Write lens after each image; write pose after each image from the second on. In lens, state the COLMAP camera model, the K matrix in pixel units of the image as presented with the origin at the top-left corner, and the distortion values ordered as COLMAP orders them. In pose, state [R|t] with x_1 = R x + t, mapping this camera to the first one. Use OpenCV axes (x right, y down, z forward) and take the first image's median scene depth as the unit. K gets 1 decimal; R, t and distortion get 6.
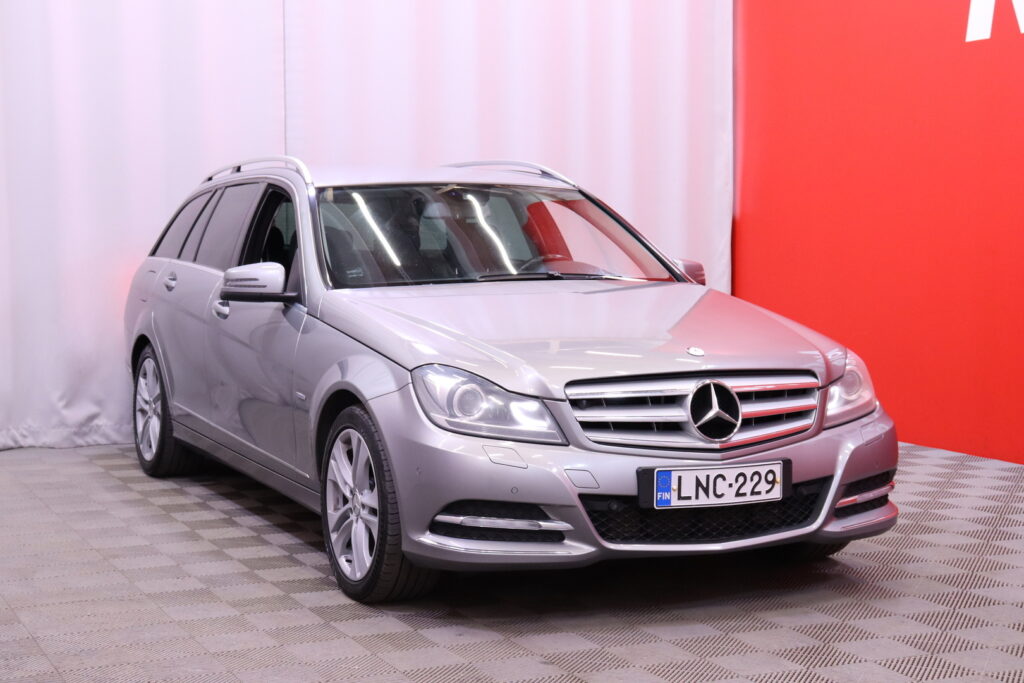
lens RADIAL K [[1764.2, 0, 512.0], [0, 1764.2, 341.5], [0, 0, 1]] dist [0.036088, 0.007957]
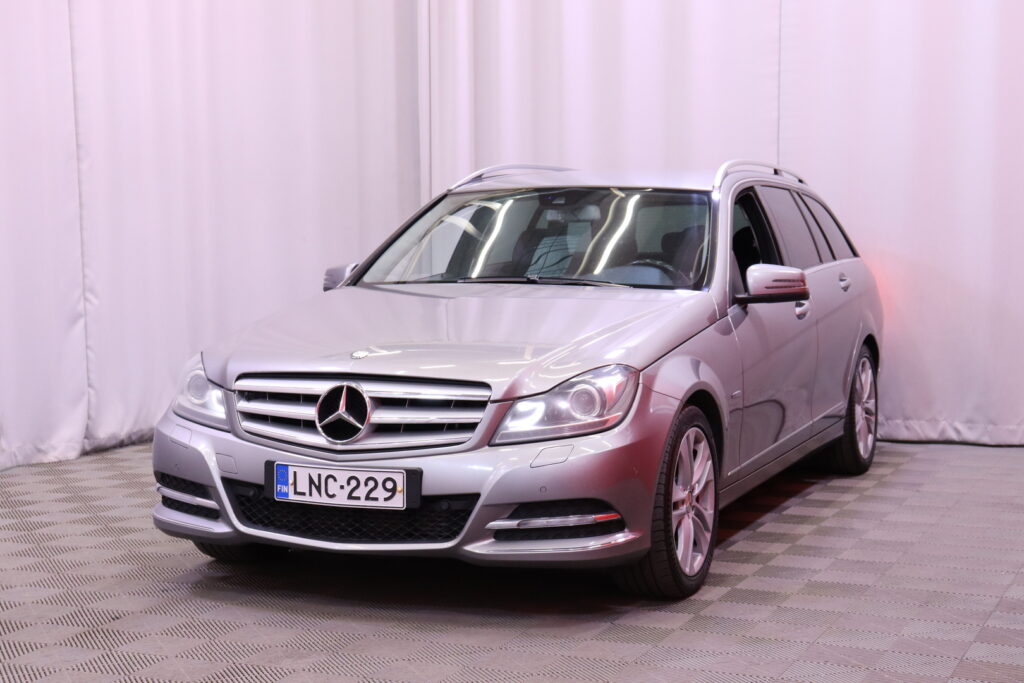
lens RADIAL K [[1776.5, 0, 512.0], [0, 1776.5, 341.5], [0, 0, 1]] dist [0.099788, 0.021371]
pose [[0.663732, 0.051241, -0.746213, 0.949724], [-0.050230, 0.998452, 0.023883, -0.031552], [0.746282, 0.021630, 0.665279, 0.391173]]
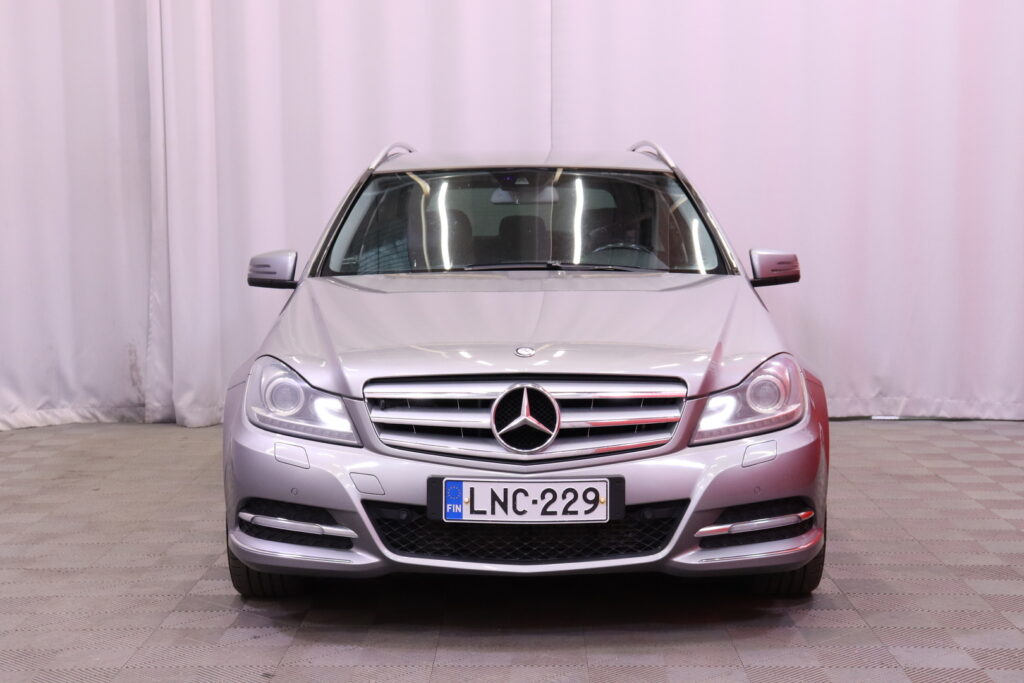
lens RADIAL K [[1776.5, 0, 512.0], [0, 1776.5, 341.5], [0, 0, 1]] dist [0.099788, 0.021371]
pose [[0.902668, 0.030971, -0.429222, 0.501620], [-0.026359, 0.999513, 0.016687, -0.015307], [0.429530, -0.003749, 0.903045, 0.175331]]
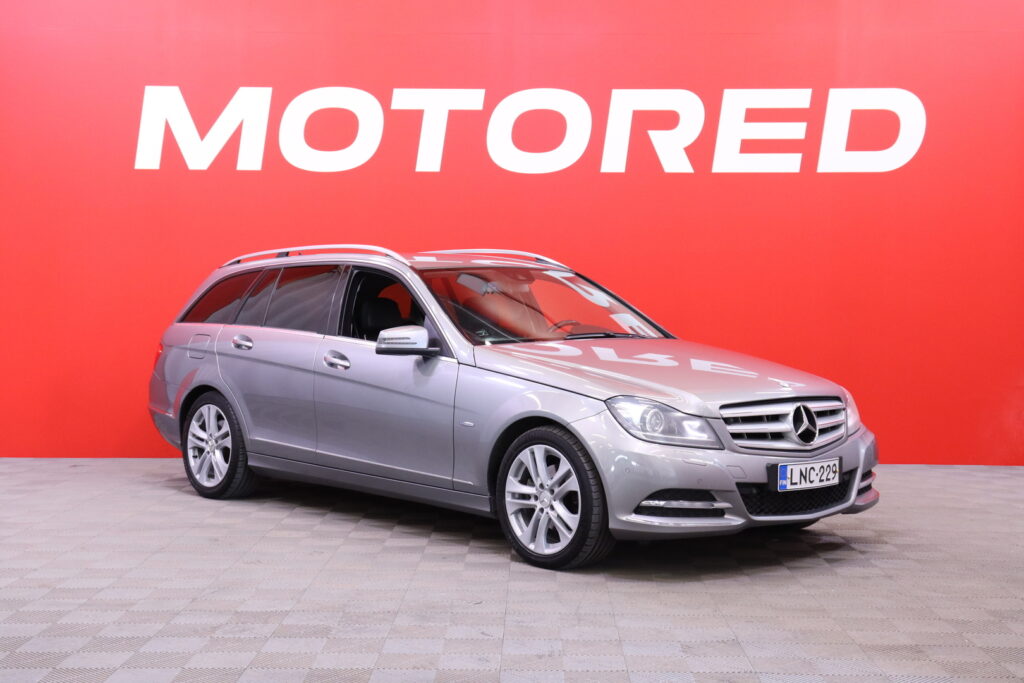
lens RADIAL K [[1539.2, 0, 512.0], [0, 1539.2, 341.5], [0, 0, 1]] dist [0.022396, 0.013526]
pose [[0.952862, -0.005864, 0.303347, -0.509076], [0.017693, 0.999186, -0.036263, 0.012825], [-0.302887, 0.039920, 0.952190, -0.151723]]
